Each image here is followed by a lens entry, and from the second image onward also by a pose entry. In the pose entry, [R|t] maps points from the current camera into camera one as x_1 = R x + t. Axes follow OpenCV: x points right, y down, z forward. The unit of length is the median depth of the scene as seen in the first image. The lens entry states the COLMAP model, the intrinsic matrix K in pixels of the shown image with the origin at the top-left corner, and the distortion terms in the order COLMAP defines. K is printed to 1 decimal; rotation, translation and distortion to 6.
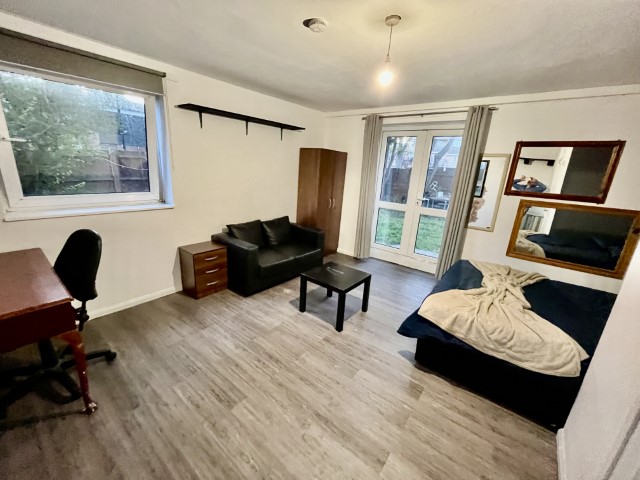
lens RADIAL K [[258.8, 0, 318.1], [0, 258.8, 239.7], [0, 0, 1]] dist [-0.003973, 0.000045]
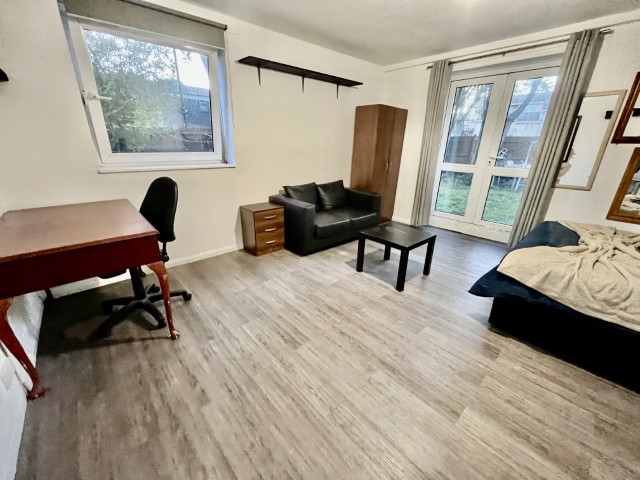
lens RADIAL K [[258.8, 0, 318.1], [0, 258.8, 239.7], [0, 0, 1]] dist [-0.003973, 0.000045]
pose [[0.984719, 0.021317, -0.172842, -0.062835], [-0.008334, 0.997111, 0.075496, 0.110774], [0.173952, -0.072902, 0.982052, 0.029512]]
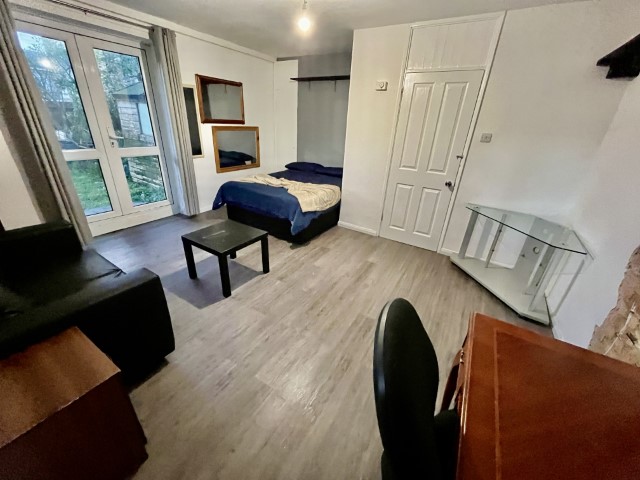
lens RADIAL K [[258.8, 0, 318.1], [0, 258.8, 239.7], [0, 0, 1]] dist [-0.003973, 0.000045]
pose [[-0.113811, -0.470129, 0.875229, -0.931278], [0.214879, 0.848453, 0.483688, -0.260960], [-0.969987, 0.243117, 0.004458, 0.880467]]
